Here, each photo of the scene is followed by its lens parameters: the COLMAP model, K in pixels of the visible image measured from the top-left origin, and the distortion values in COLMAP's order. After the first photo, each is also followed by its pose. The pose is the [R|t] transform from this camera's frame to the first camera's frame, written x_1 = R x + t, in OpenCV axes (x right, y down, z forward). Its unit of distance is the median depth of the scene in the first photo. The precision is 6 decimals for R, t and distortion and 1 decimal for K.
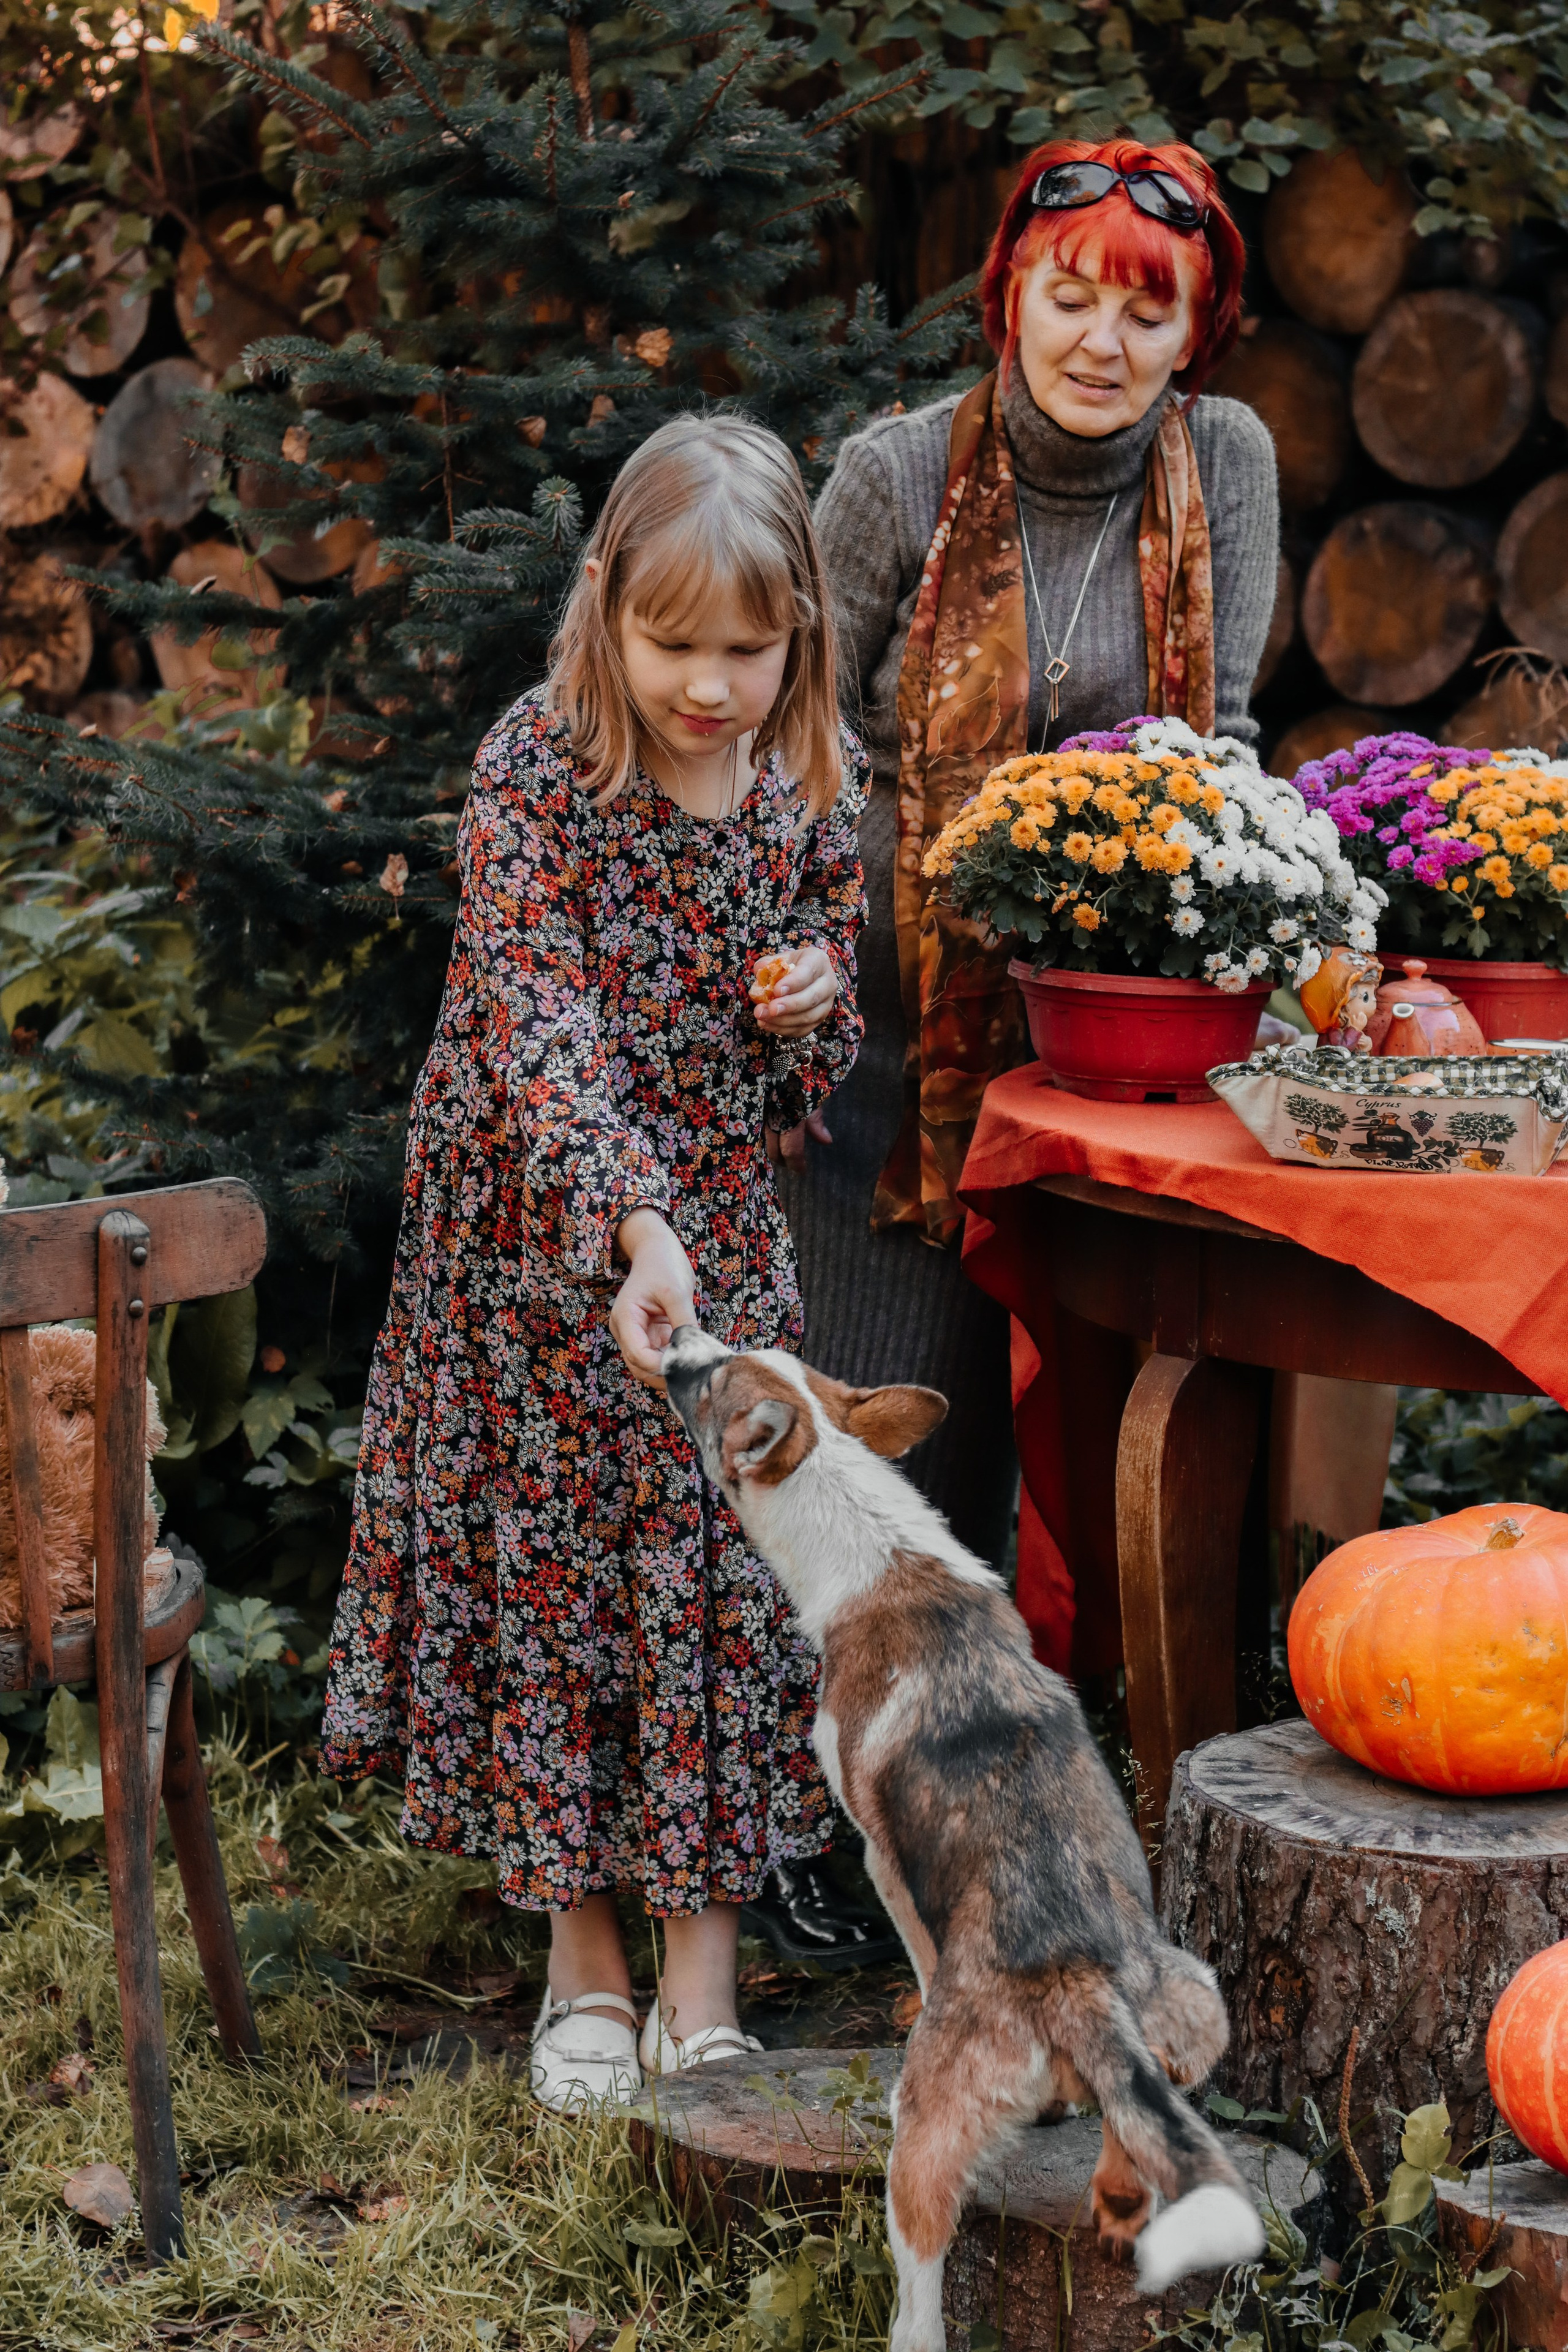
lens RADIAL K [[6320.4, 0, 784.0], [0, 6320.4, 1176.0], [0, 0, 1]] dist [-0.050581, 0.835890]
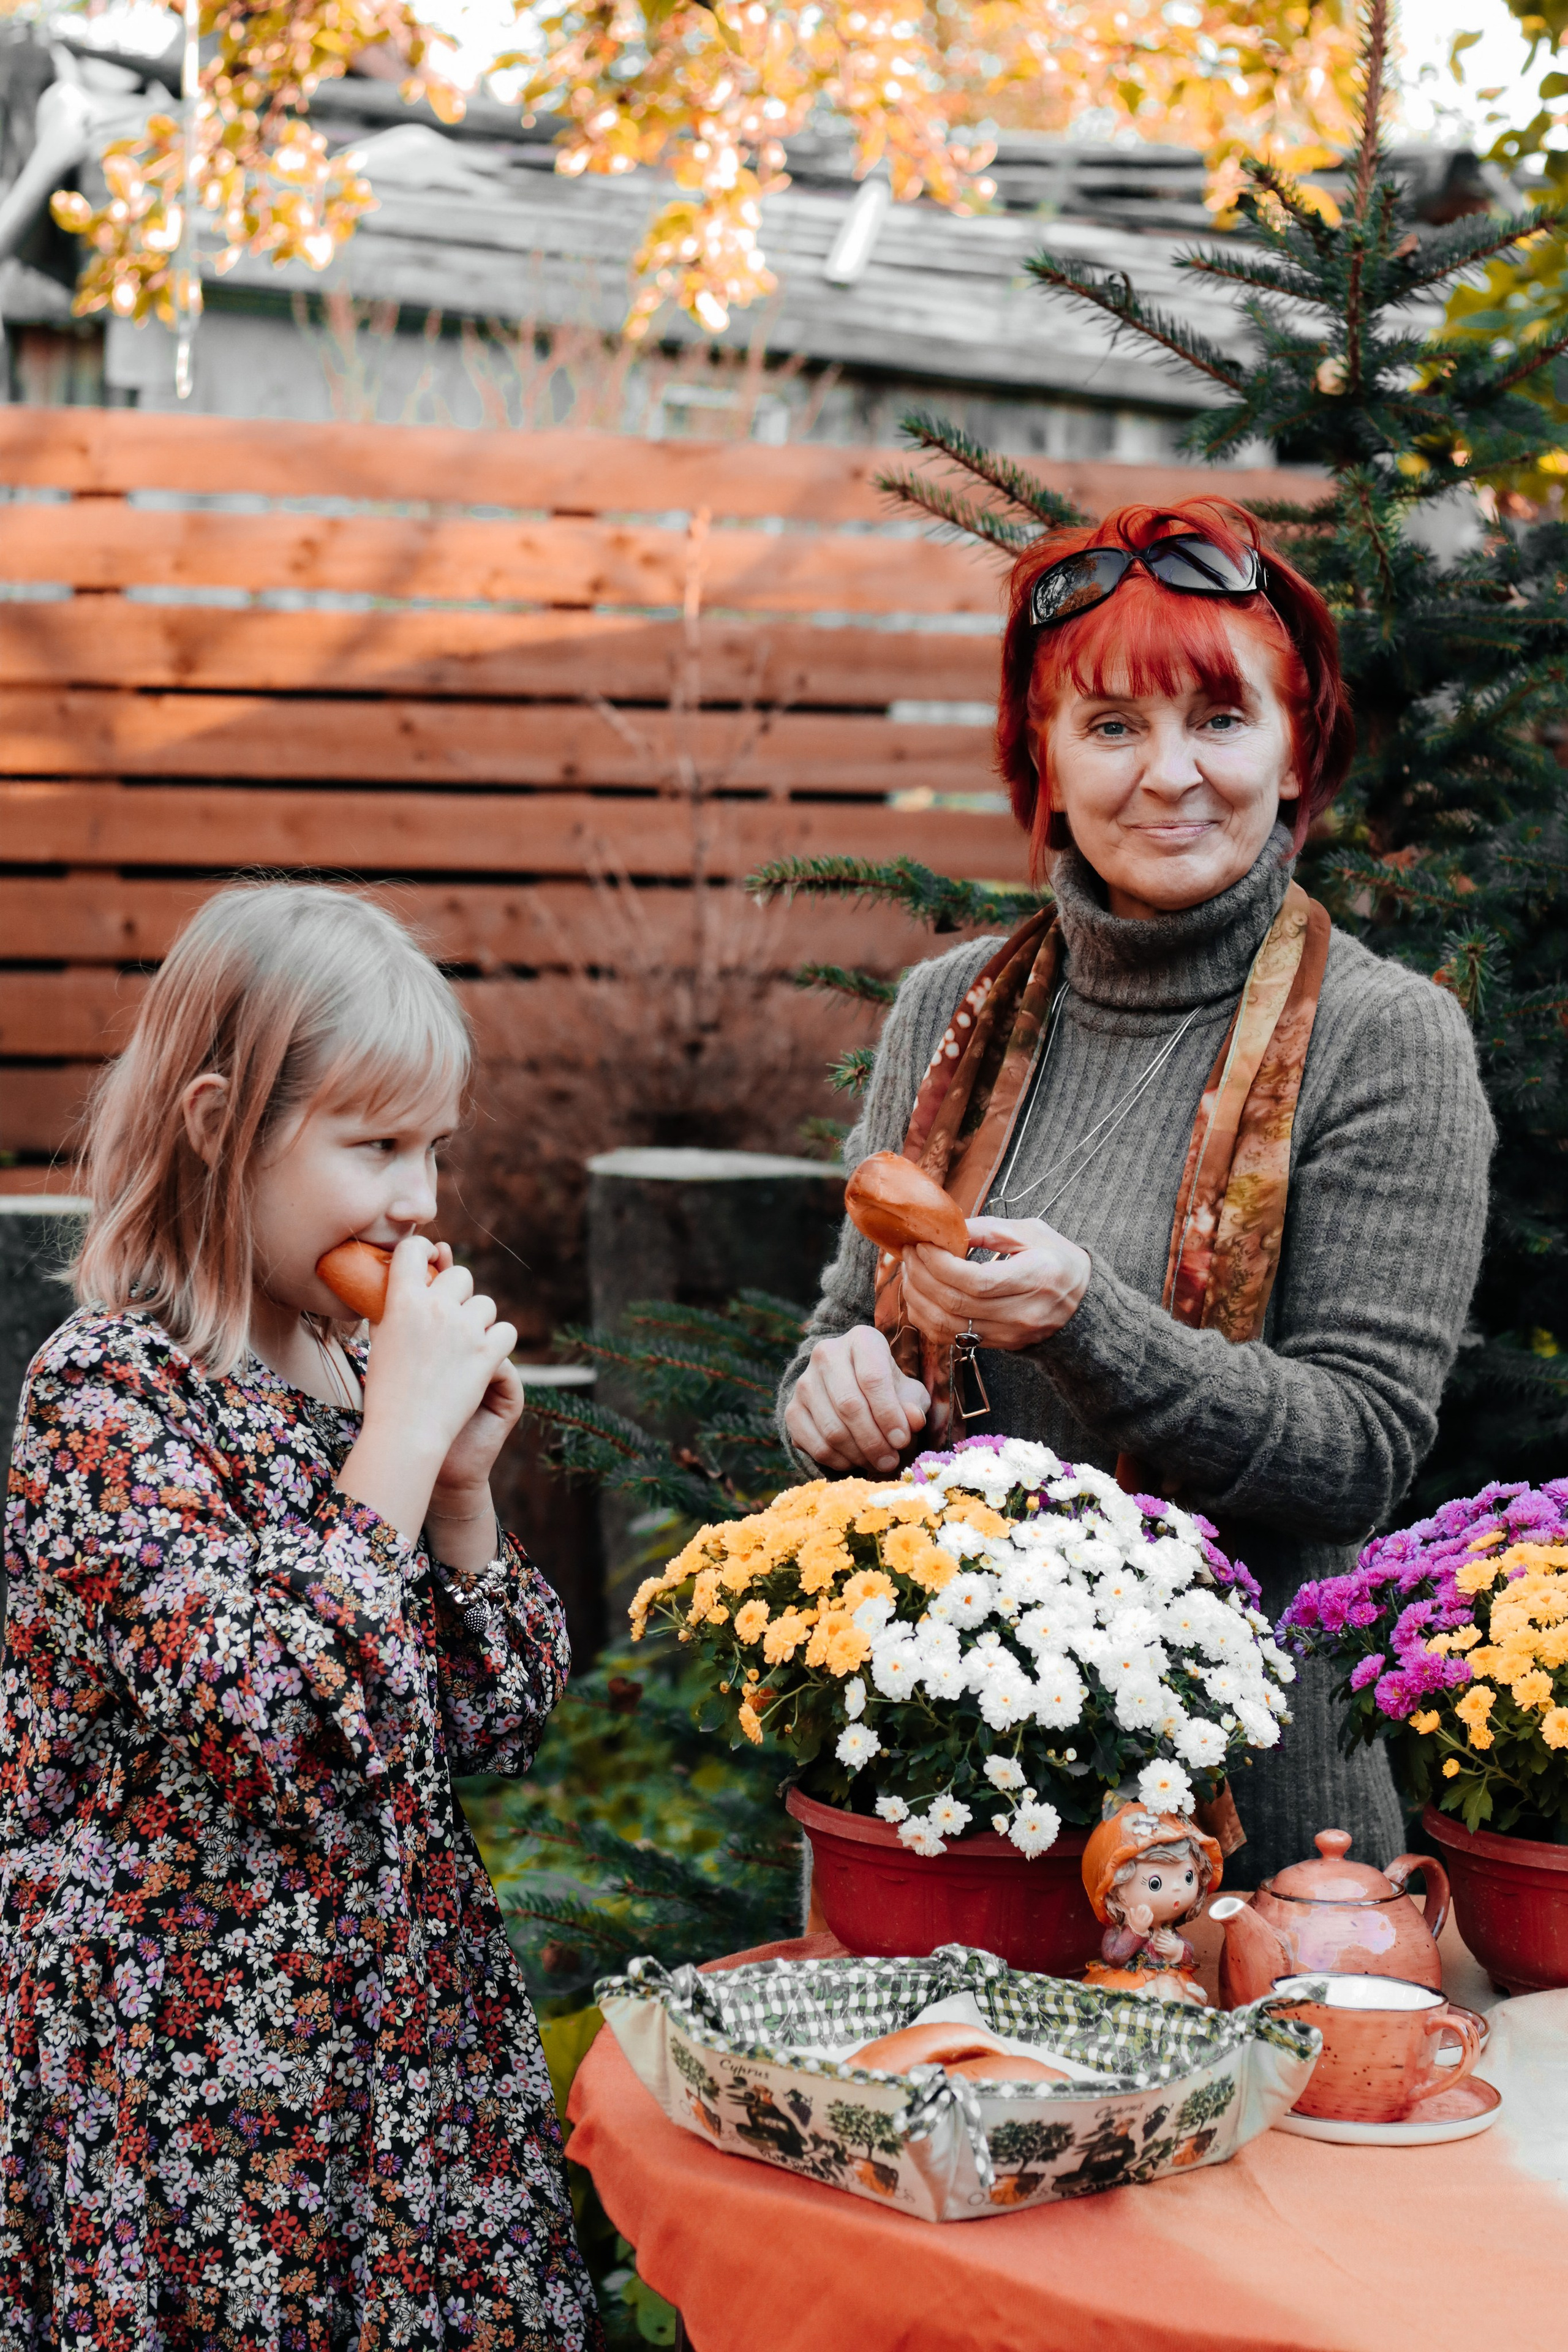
lens RADIAL K [[6320.4, 0, 784.0], [0, 6320.4, 1176.0], [0, 0, 1]] dist [-0.050581, 0.835890]
pose [[0.828224, 0.060694, -0.557101, 0.437013], [-0.091925, 0.995366, -0.028220, -0.081937], [0.552807, 0.074584, 0.829965, 0.420770]]
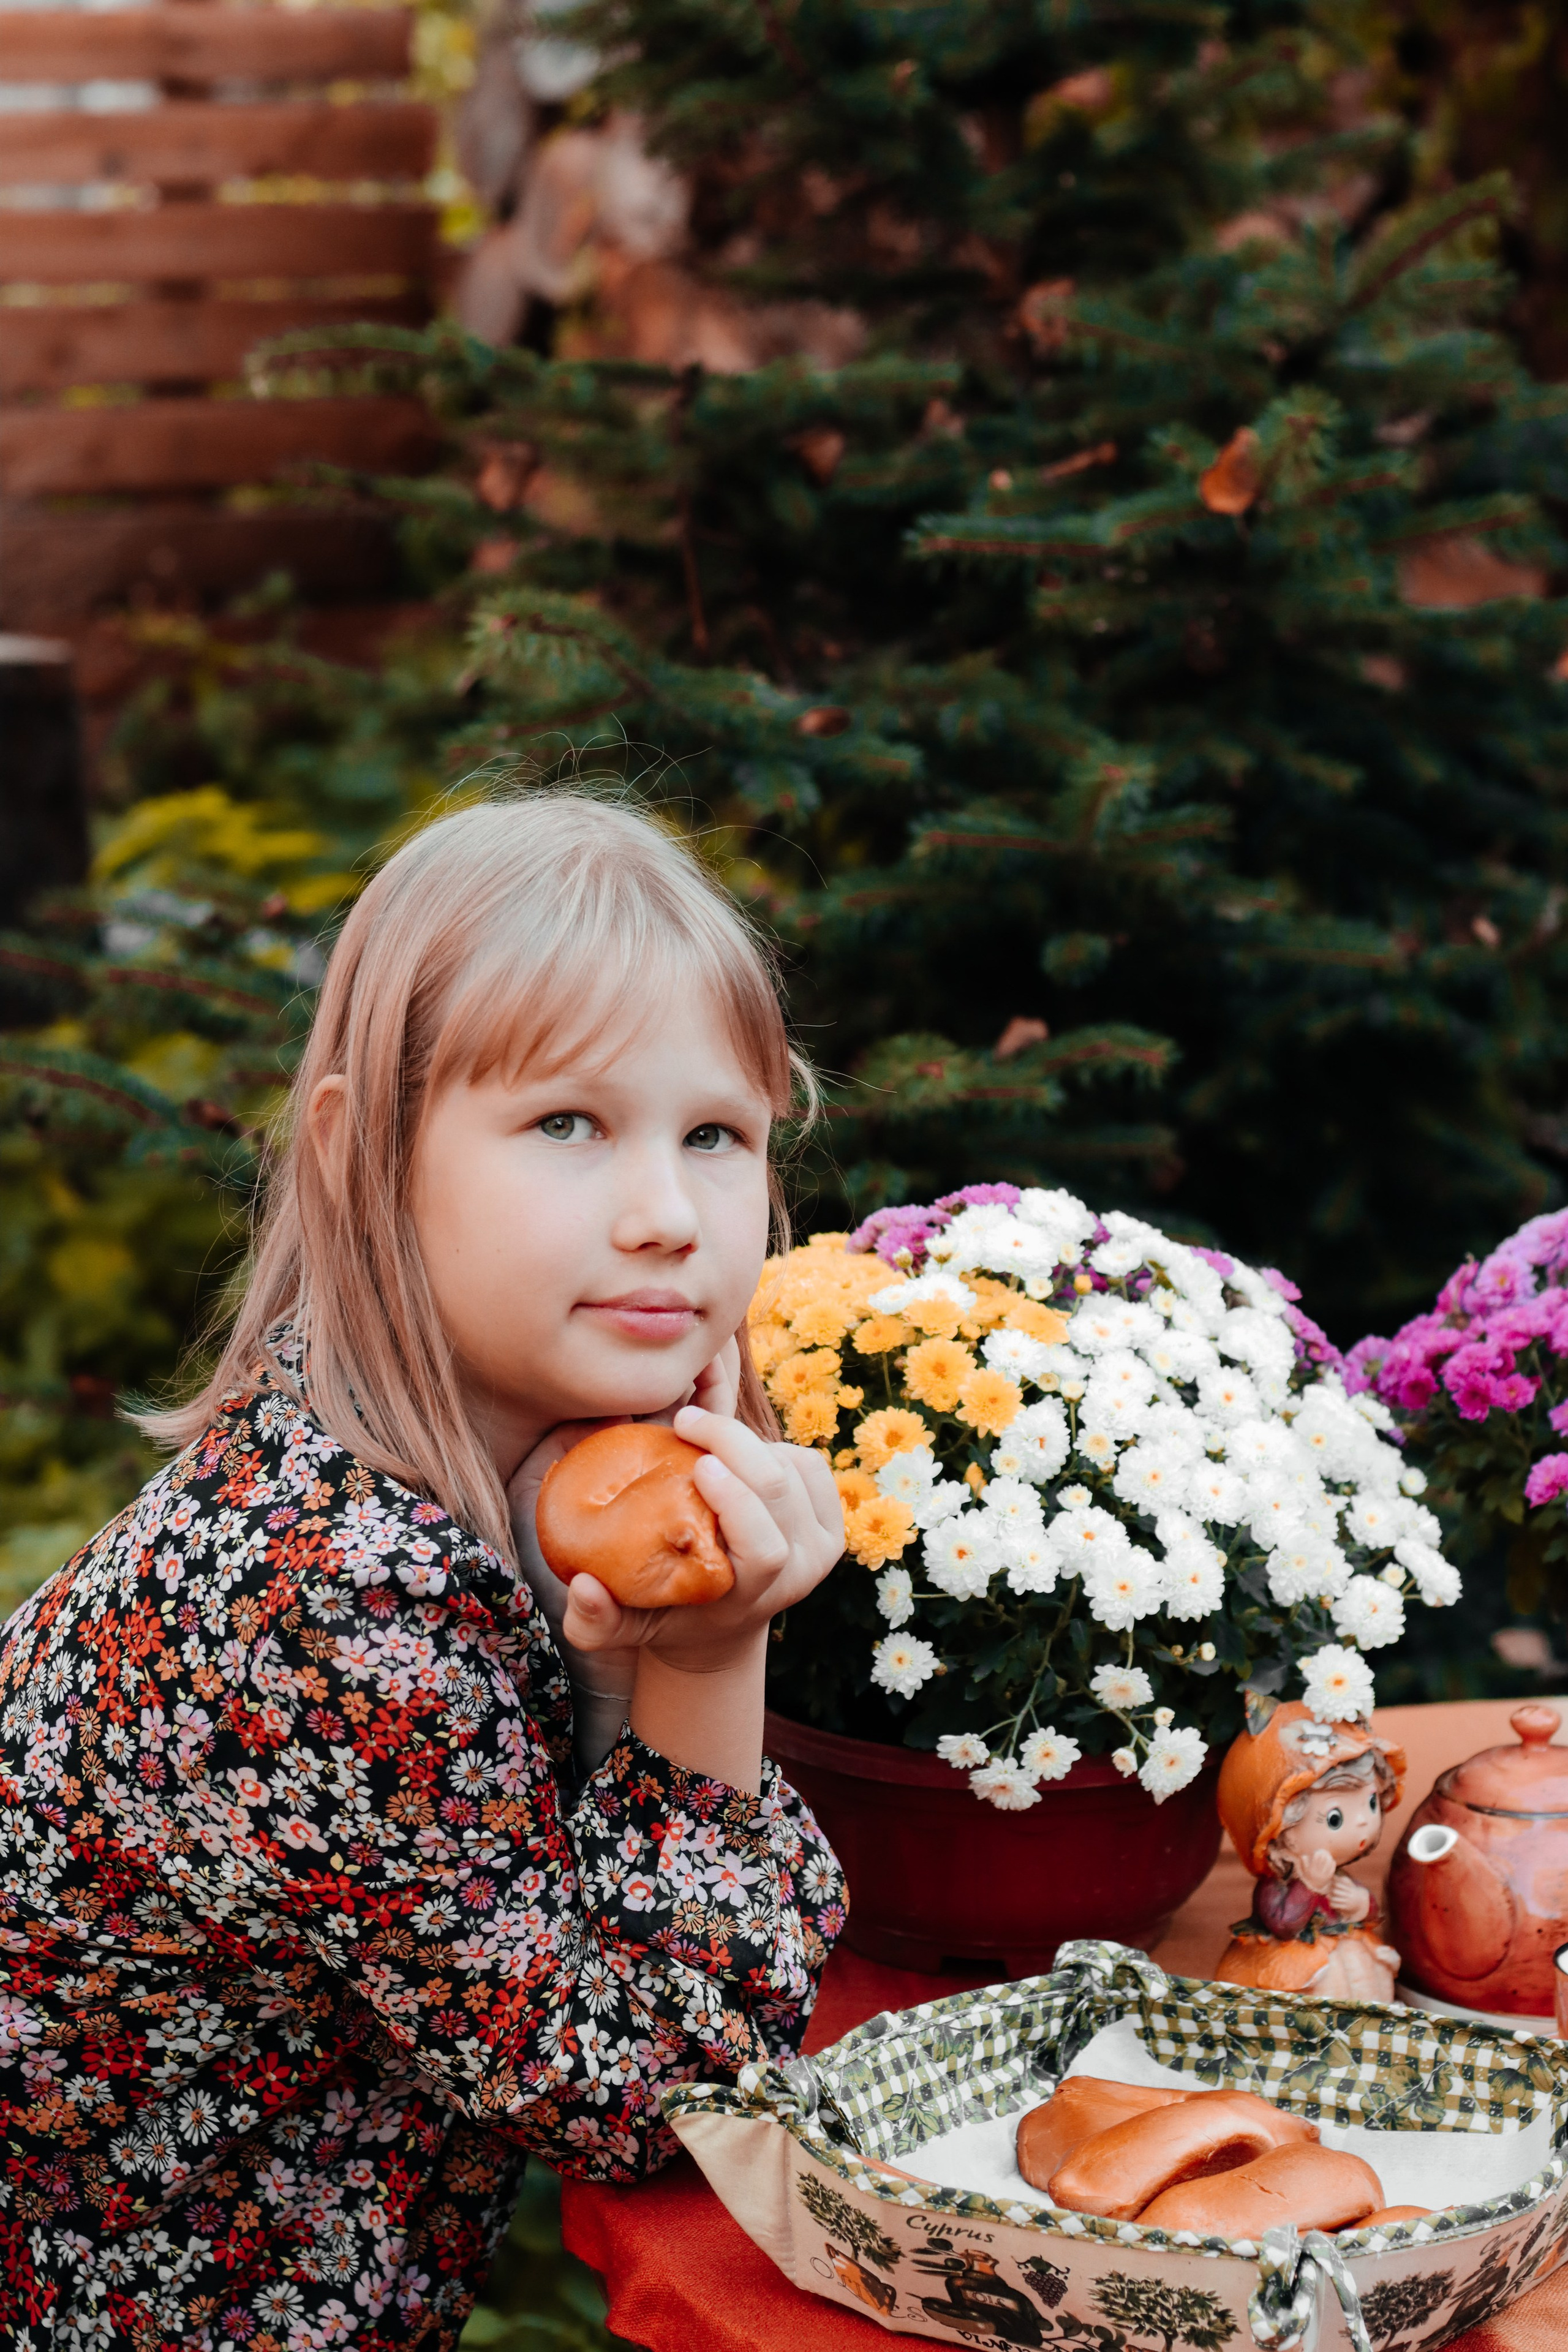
lens RADIAL K [[6320.4, 0, 784.0], [0, 6320.4, 1176.0], [0, 0, 1]] dist [-0.050581, 0.835890]
pose [[0.926239, 0.049163, -0.373716, 0.233144], [-0.026731, 0.997529, 0.064976, -0.108257], [0.375987, -0.050194, 0.925265, 0.555327]]
